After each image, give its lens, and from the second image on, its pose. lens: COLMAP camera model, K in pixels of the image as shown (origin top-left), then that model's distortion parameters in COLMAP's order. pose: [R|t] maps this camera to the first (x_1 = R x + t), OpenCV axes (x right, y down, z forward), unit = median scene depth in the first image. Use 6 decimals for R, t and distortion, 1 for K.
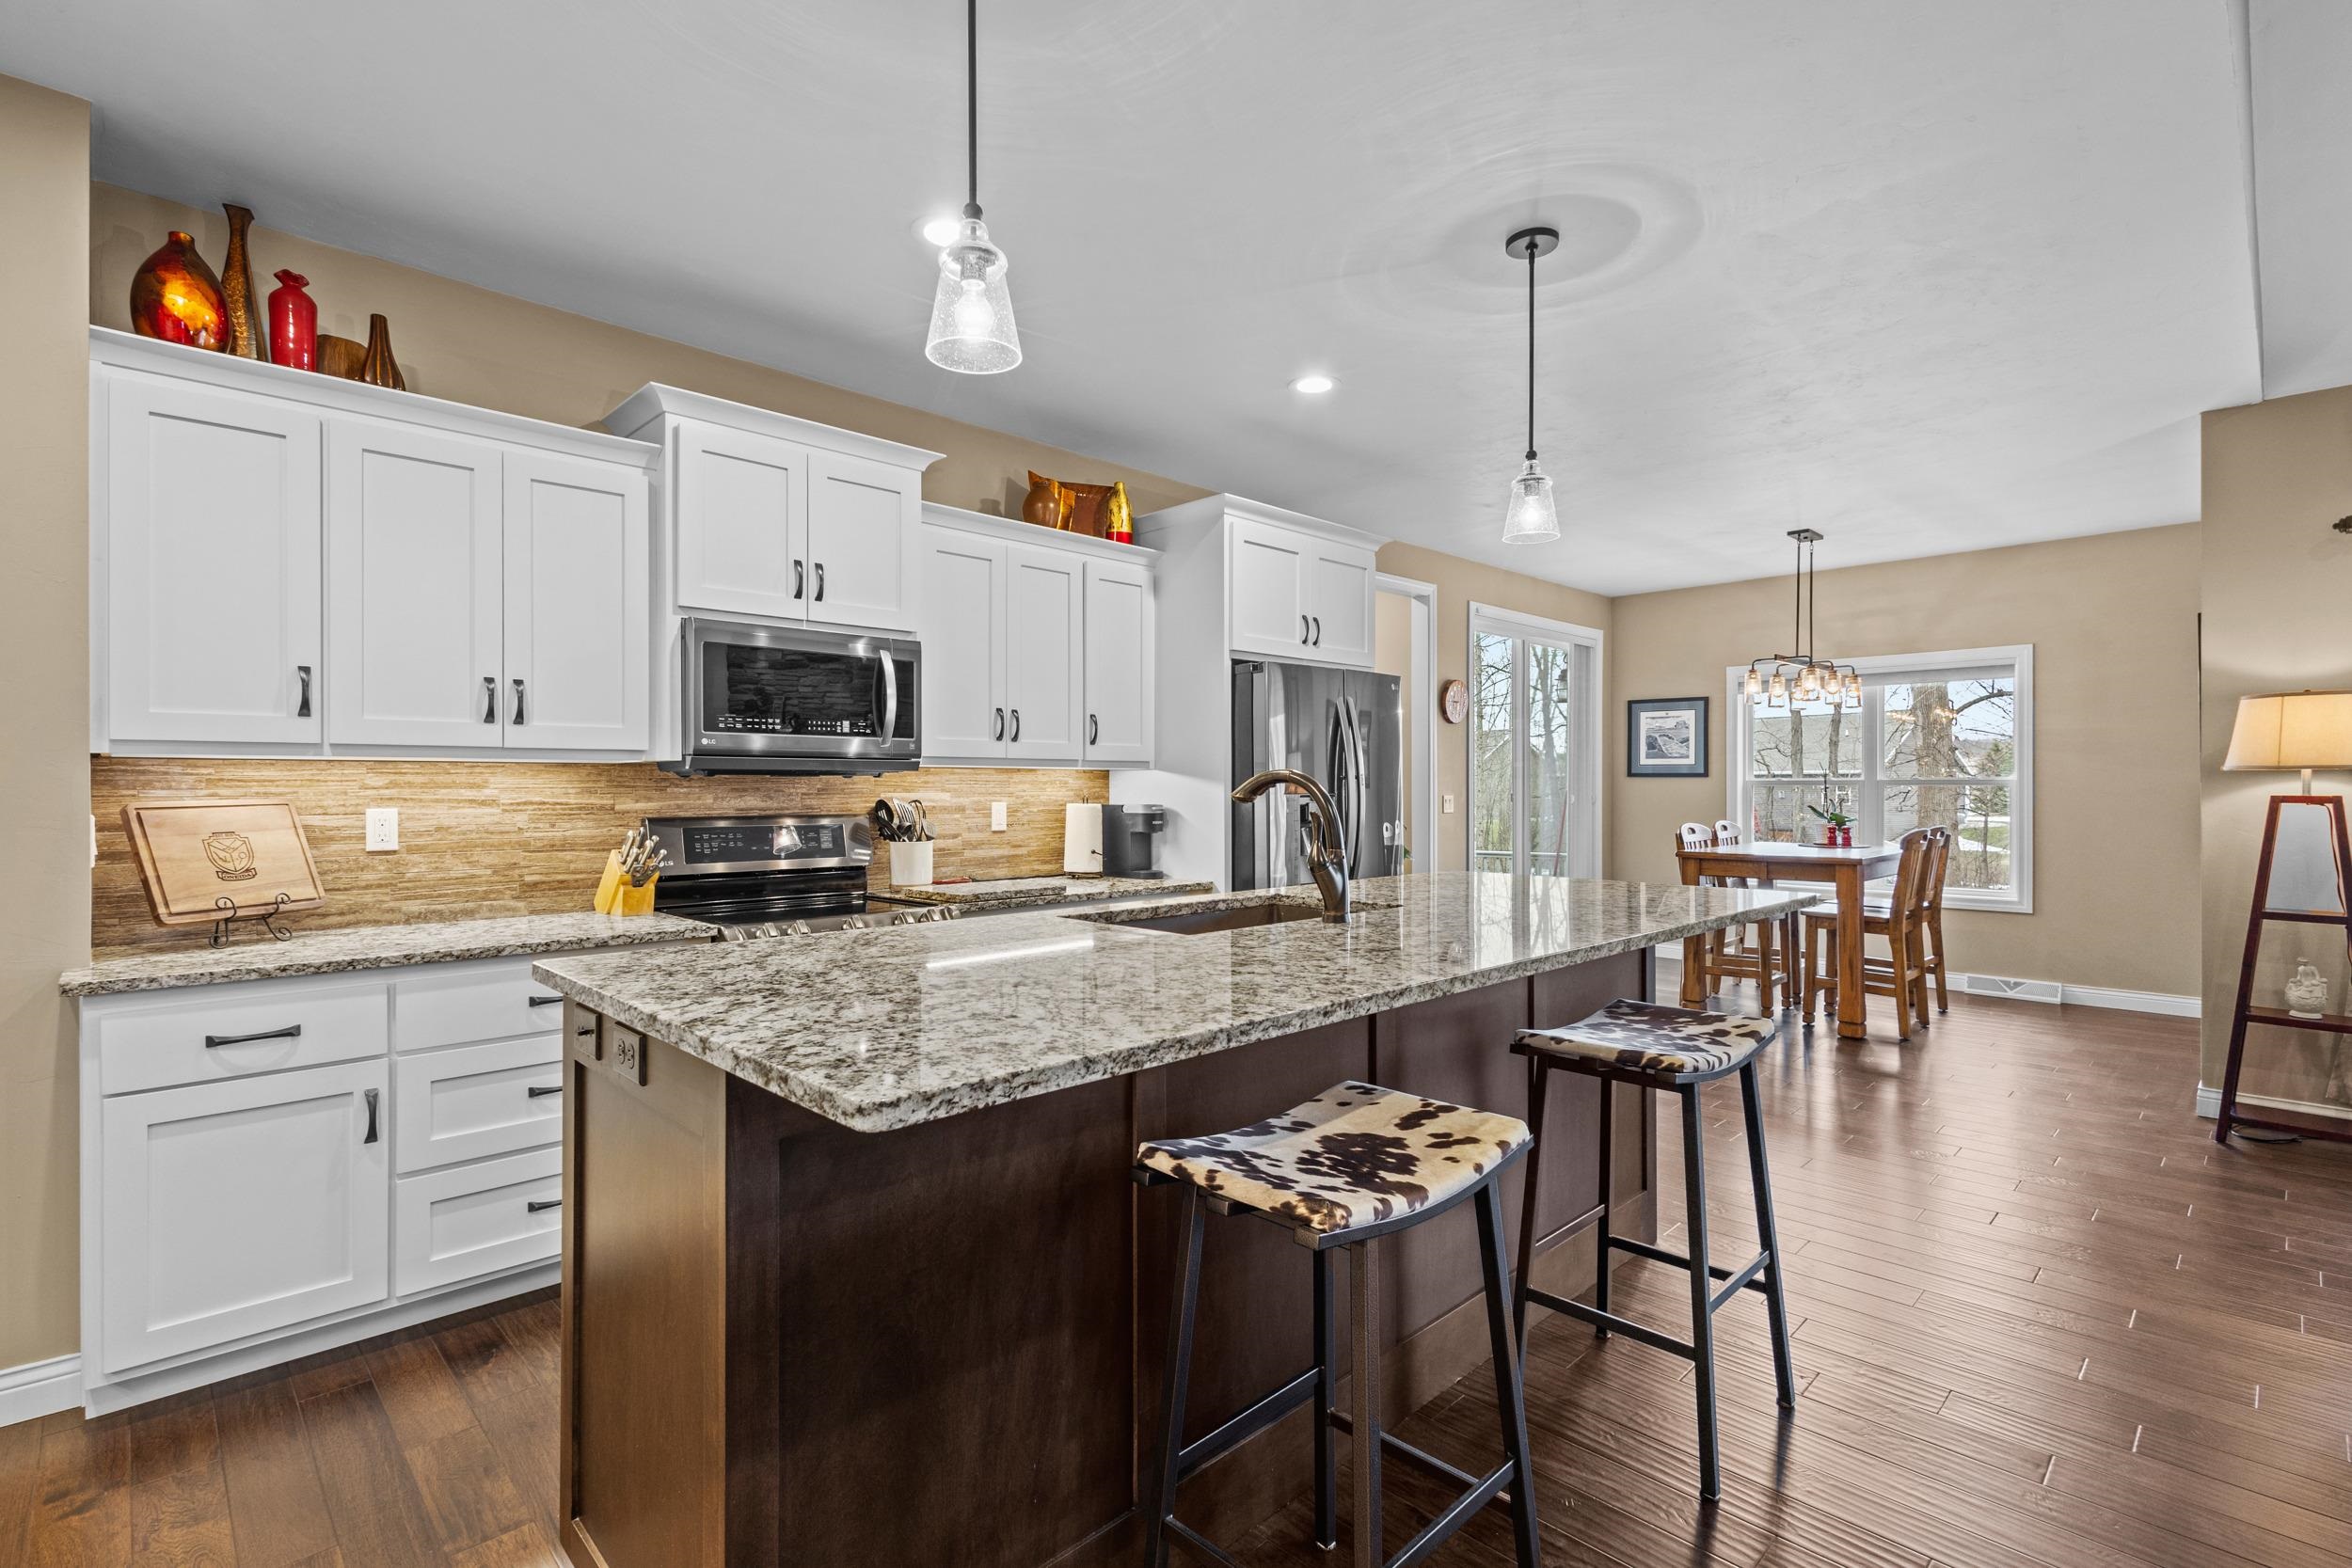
lens RADIAL K [[1082.0, 0, 1168.8], [0, 1082.0, 790.4], [0, 0, 1]] dist [0.009438, -0.002290]
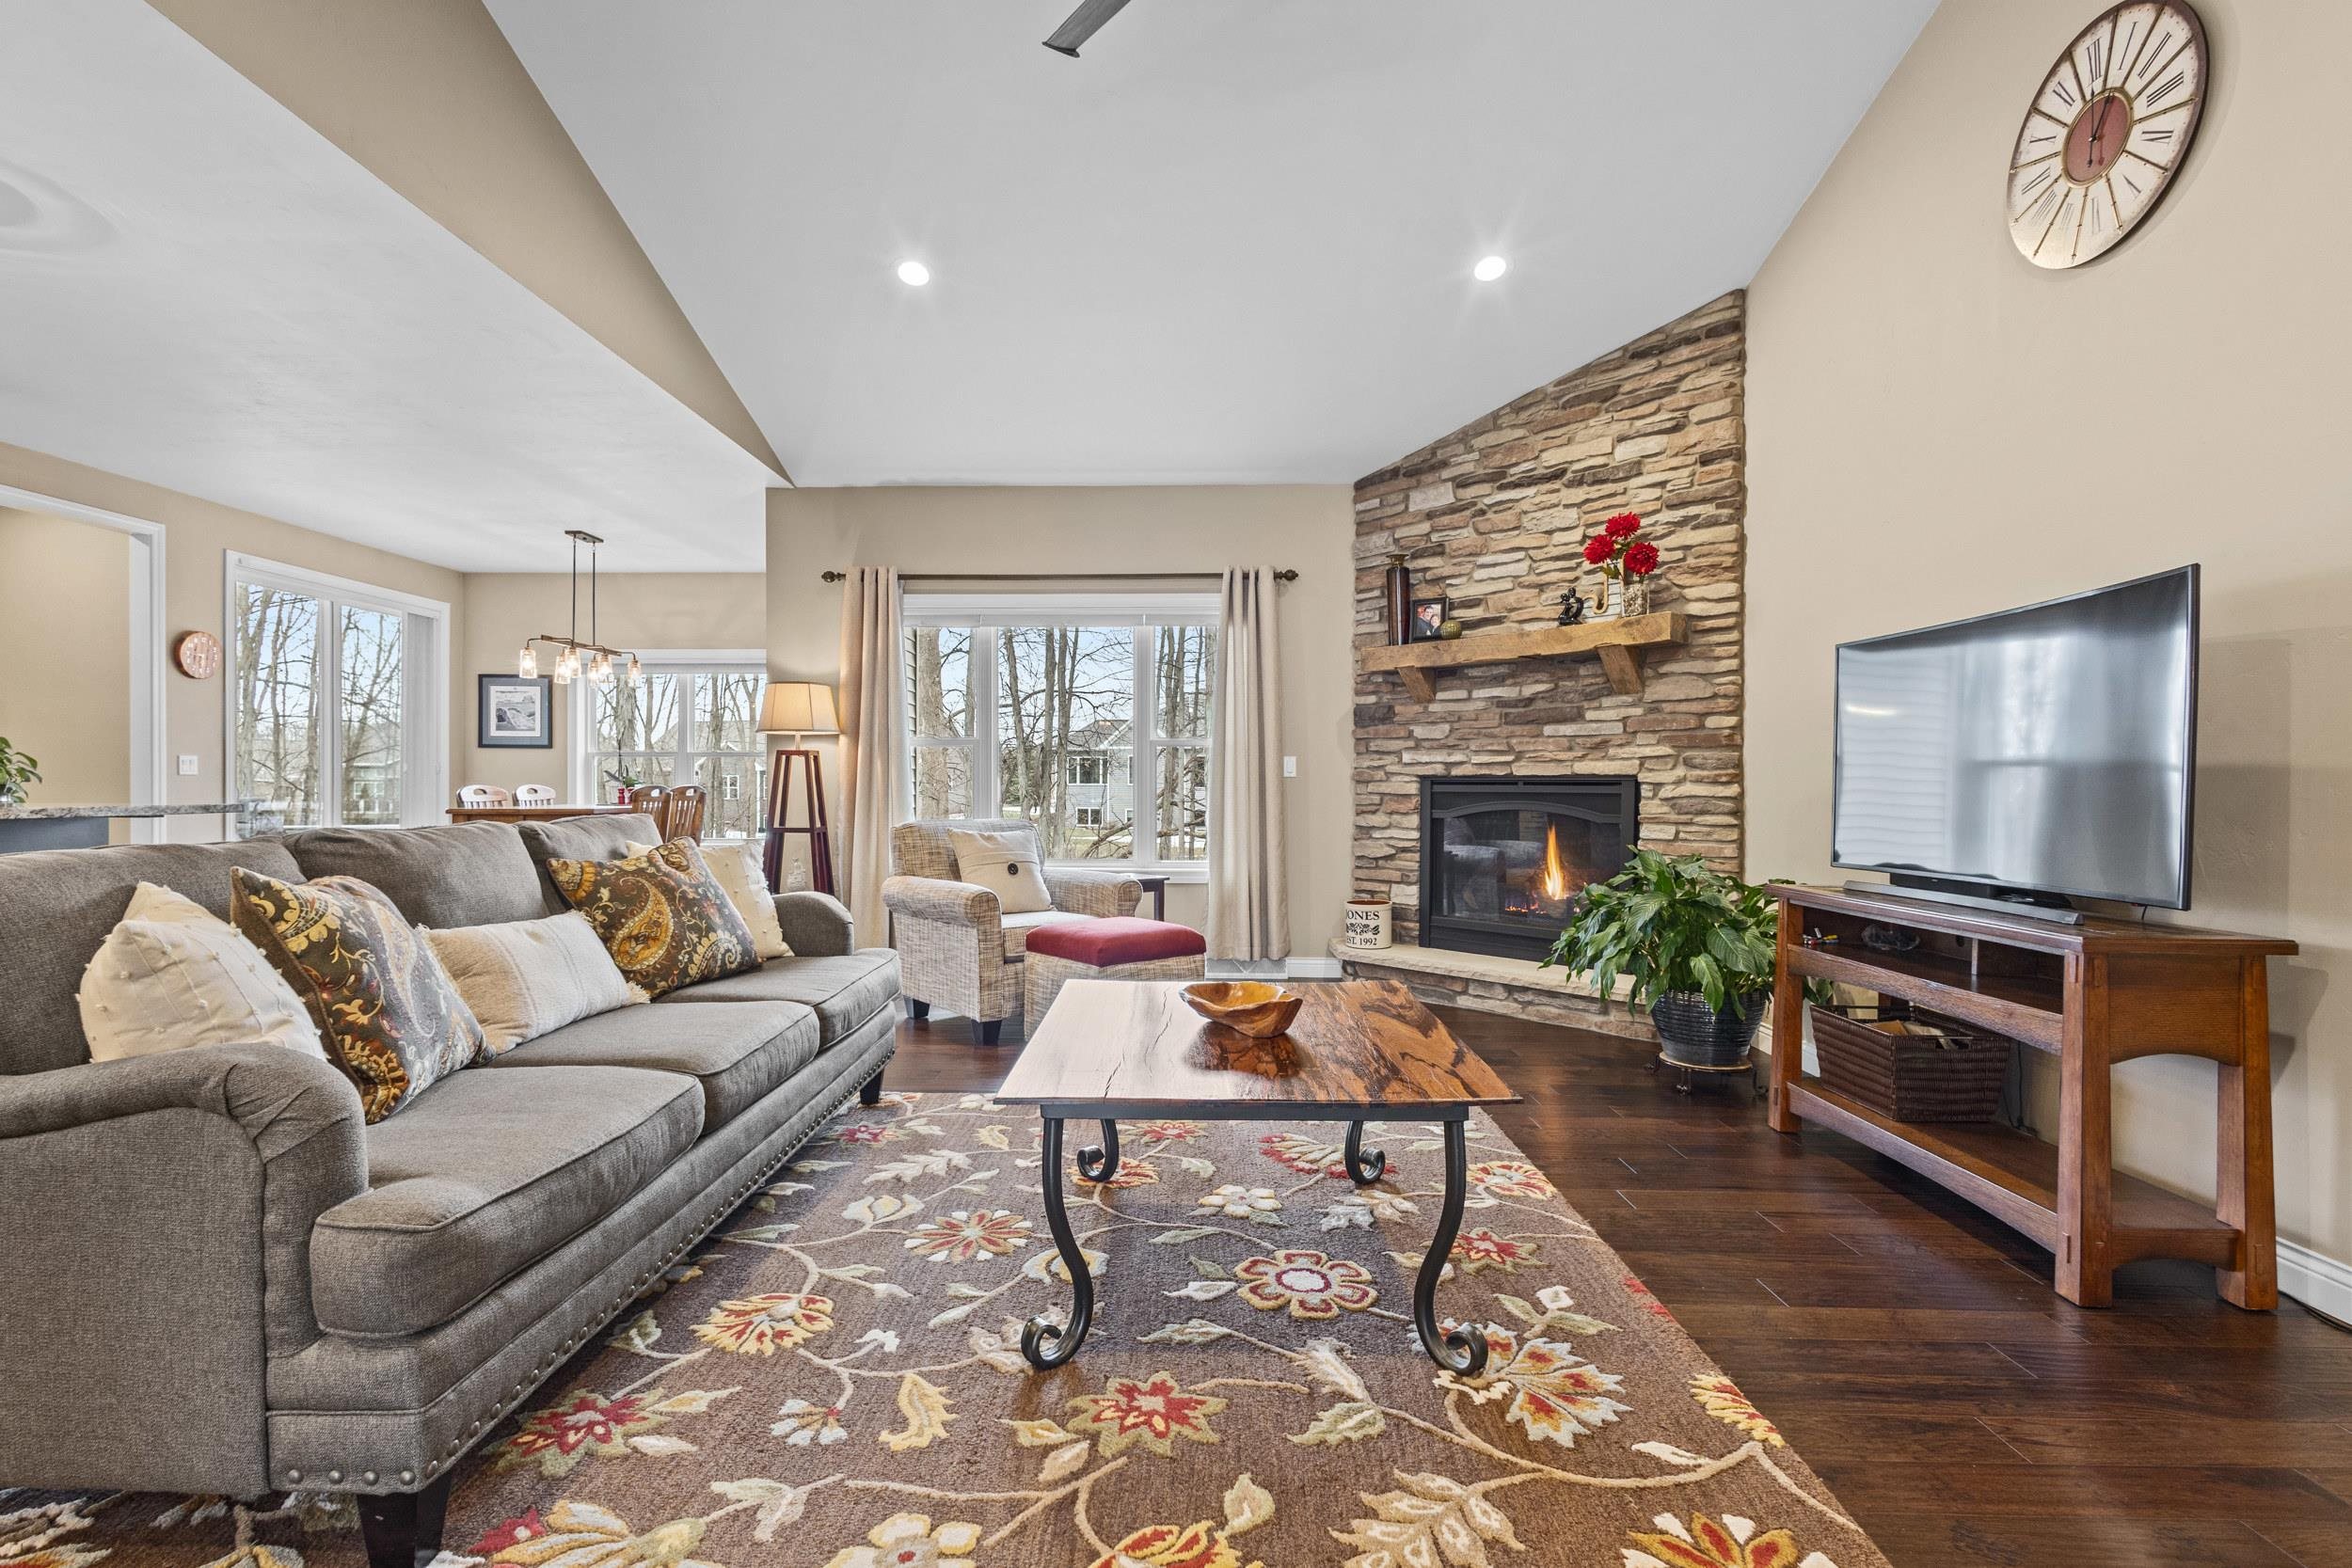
lens RADIAL K [[1082.0, 0, 1173.0], [0, 1082.0, 786.0], [0, 0, 1]] dist [0.009438, -0.002290]
pose [[0.706454, 0.001852, 0.707756, 0.336606], [0.000329, 0.999996, -0.002945, 0.057719], [-0.707758, 0.002314, 0.706451, -0.428484]]
